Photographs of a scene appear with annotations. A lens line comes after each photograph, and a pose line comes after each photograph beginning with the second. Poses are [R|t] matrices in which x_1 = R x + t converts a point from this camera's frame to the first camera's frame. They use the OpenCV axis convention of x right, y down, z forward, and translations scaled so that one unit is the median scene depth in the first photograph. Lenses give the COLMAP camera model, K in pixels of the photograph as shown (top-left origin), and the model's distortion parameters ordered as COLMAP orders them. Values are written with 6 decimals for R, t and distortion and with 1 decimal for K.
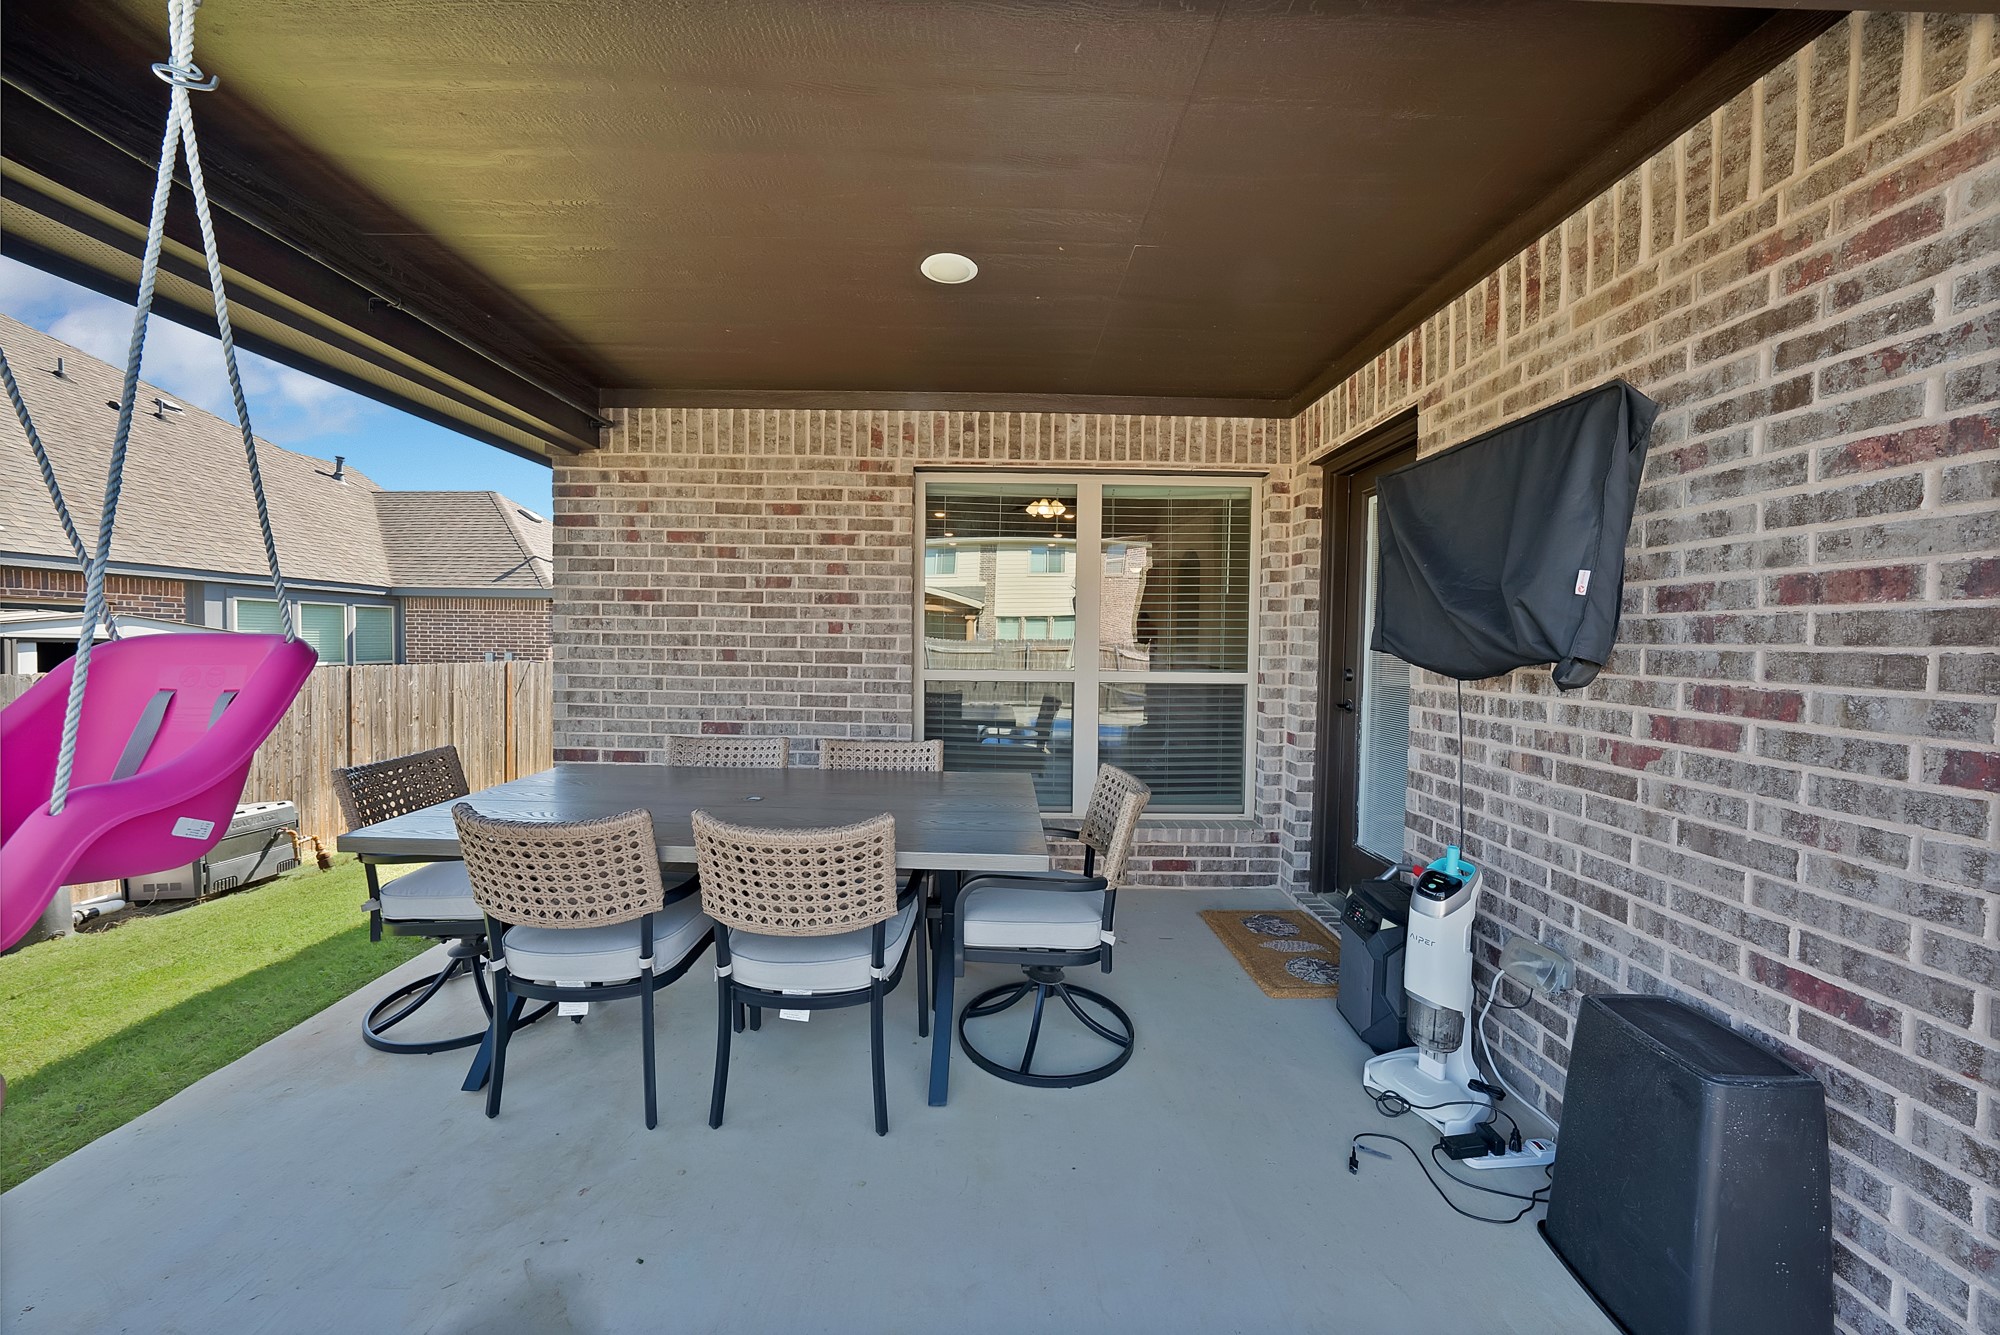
lens RADIAL K [[715.4, 0, 995.5], [0, 715.4, 659.3], [0, 0, 1]] dist [-0.029255, 0.006576]
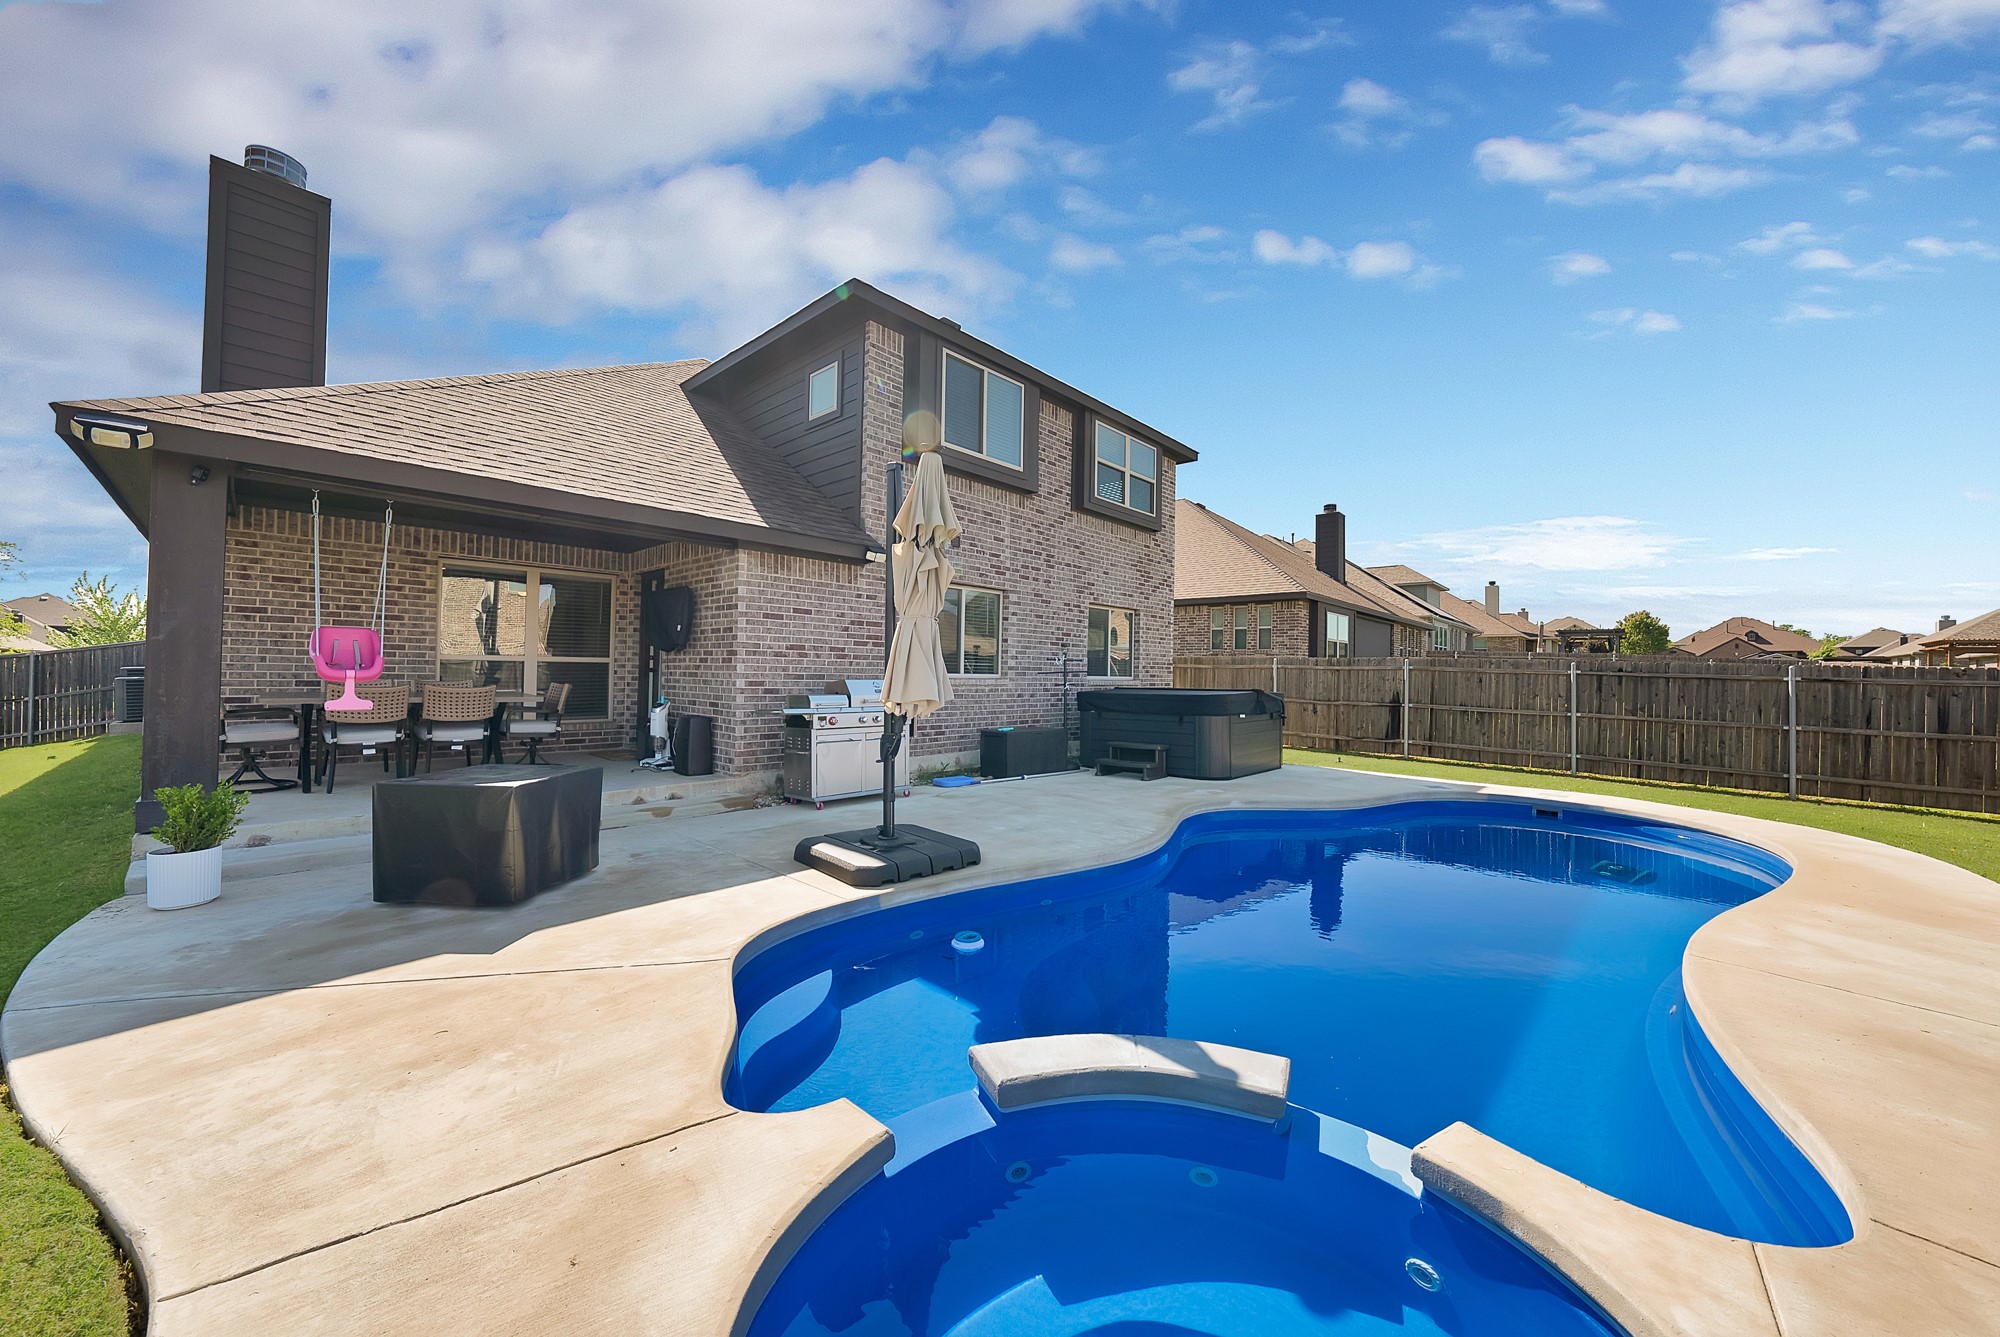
lens RADIAL K [[715.4, 0, 995.5], [0, 715.4, 660.3], [0, 0, 1]] dist [-0.029255, 0.006576]
pose [[0.687745, 0.010375, 0.725878, -0.483633], [0.013572, 0.999539, -0.027146, 0.111086], [-0.725826, 0.028521, 0.687287, -1.578046]]
